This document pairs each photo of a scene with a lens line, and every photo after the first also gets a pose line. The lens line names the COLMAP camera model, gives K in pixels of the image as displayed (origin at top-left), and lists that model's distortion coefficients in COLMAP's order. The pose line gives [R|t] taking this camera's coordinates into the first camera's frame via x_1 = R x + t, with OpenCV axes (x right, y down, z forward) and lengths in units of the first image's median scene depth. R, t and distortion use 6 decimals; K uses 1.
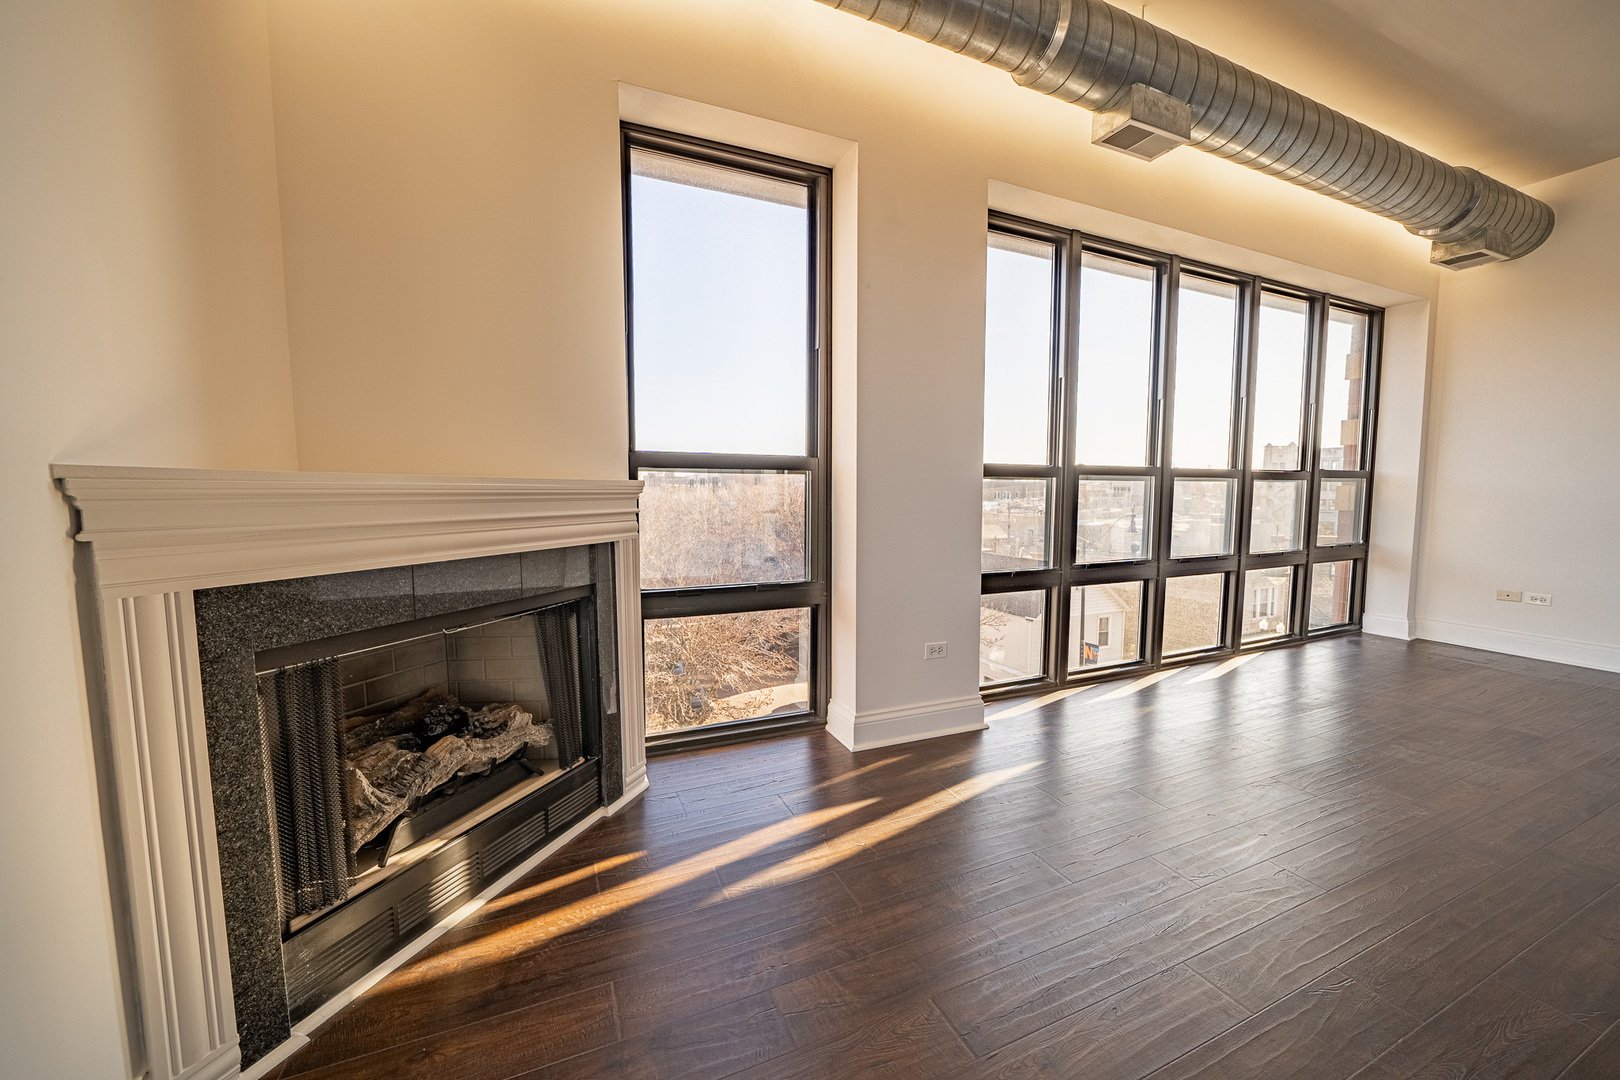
lens RADIAL K [[611.6, 0, 810.7], [0, 611.6, 545.8], [0, 0, 1]] dist [-0.011154, 0.000046]
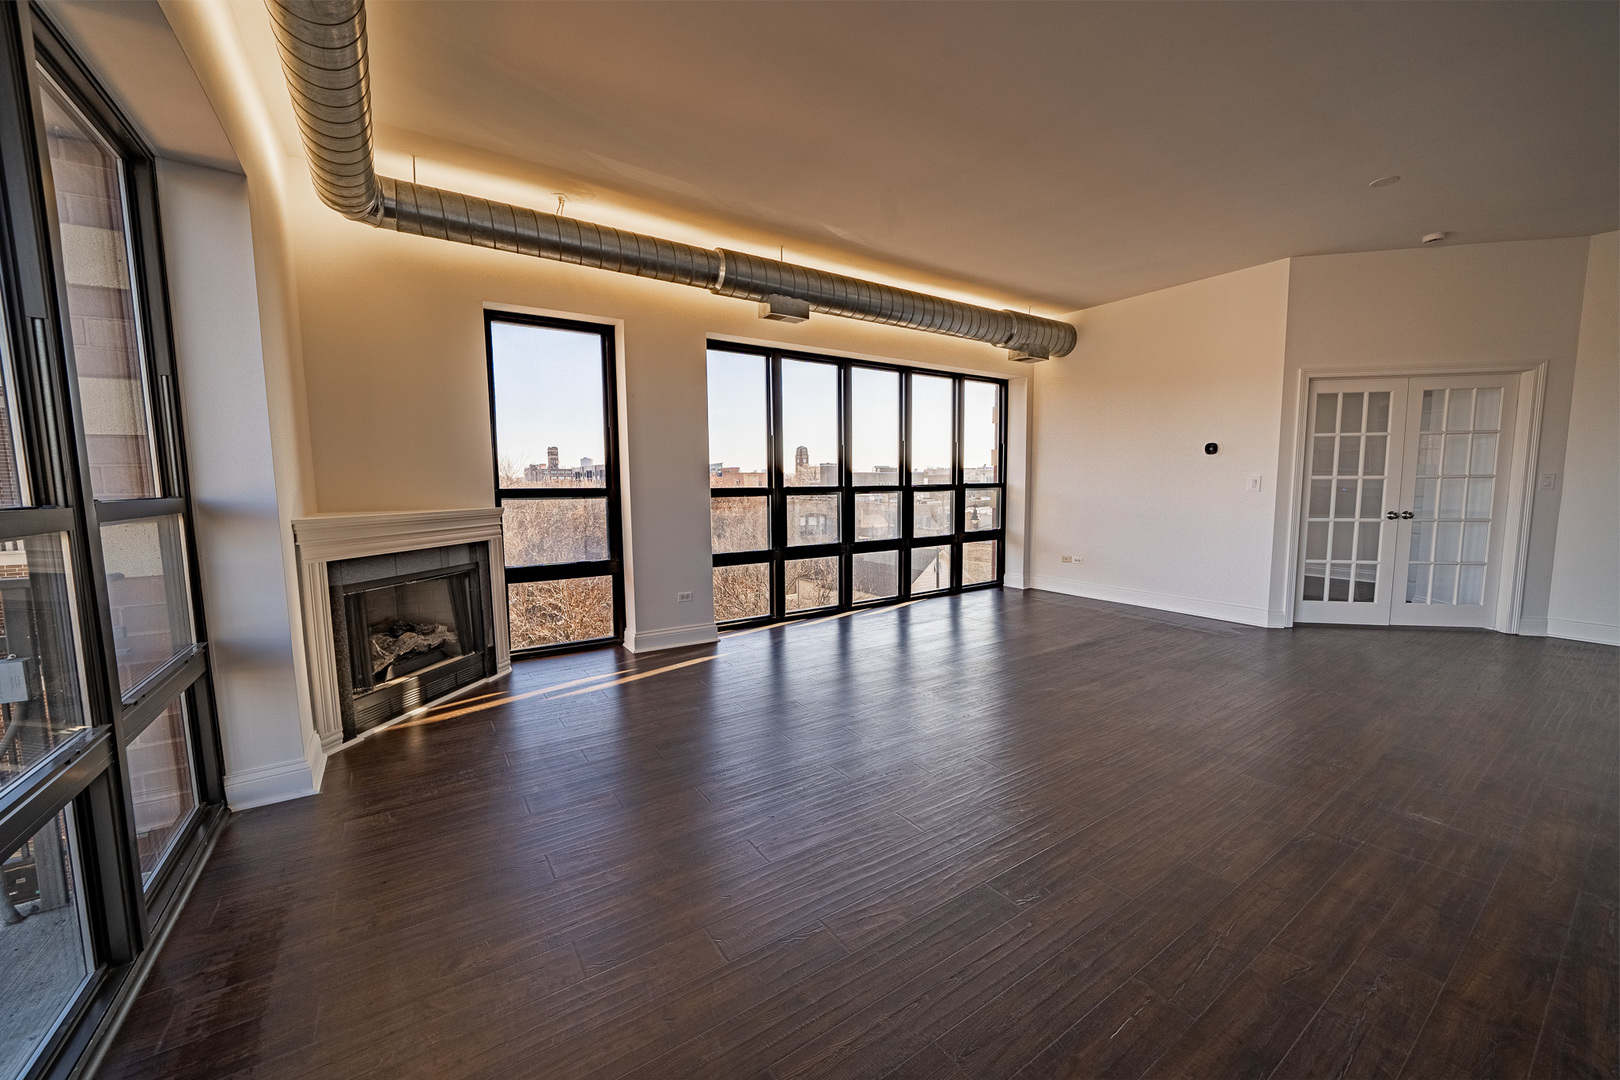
lens RADIAL K [[611.6, 0, 810.7], [0, 611.6, 545.8], [0, 0, 1]] dist [-0.011154, 0.000046]
pose [[0.985566, -0.026453, 0.167210, 0.306403], [0.024048, 0.999576, 0.016389, 0.002603], [-0.167573, -0.012131, 0.985785, -0.907832]]
